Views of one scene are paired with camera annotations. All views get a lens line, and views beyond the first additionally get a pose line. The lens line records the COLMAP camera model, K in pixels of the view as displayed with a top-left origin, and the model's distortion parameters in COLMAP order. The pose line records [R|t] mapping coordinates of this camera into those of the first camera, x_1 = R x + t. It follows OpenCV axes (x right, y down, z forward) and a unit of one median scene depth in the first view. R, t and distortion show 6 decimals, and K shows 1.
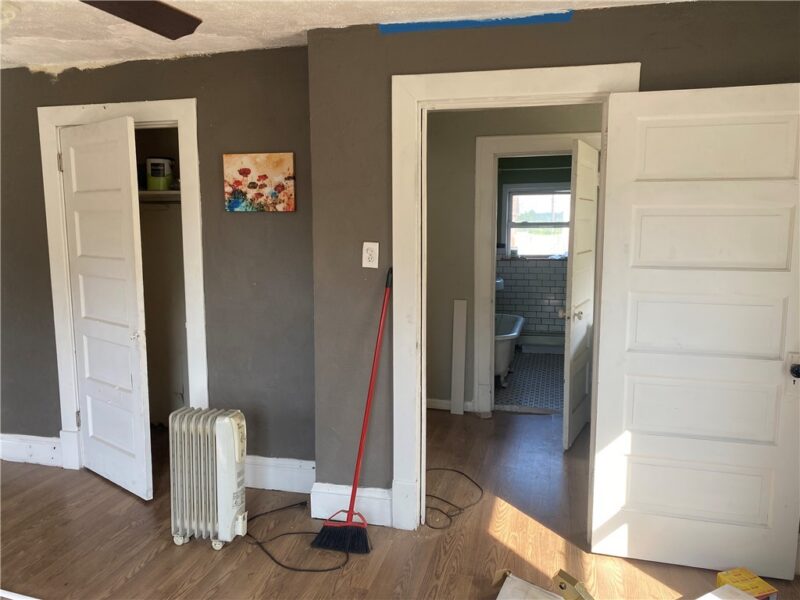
lens RADIAL K [[599.9, 0, 399.8], [0, 599.9, 287.2], [0, 0, 1]] dist [0.033597, -0.025085]
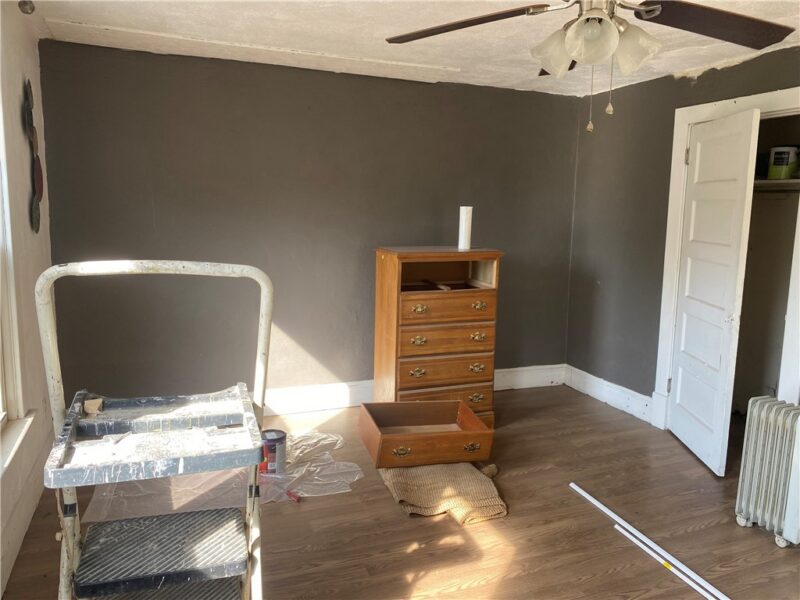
lens RADIAL K [[599.9, 0, 399.8], [0, 599.9, 287.2], [0, 0, 1]] dist [0.033597, -0.025085]
pose [[0.576904, 0.125444, -0.807122, 0.069536], [-0.113928, 0.990835, 0.072565, 0.014307], [0.808828, 0.050091, 0.585909, -0.079079]]
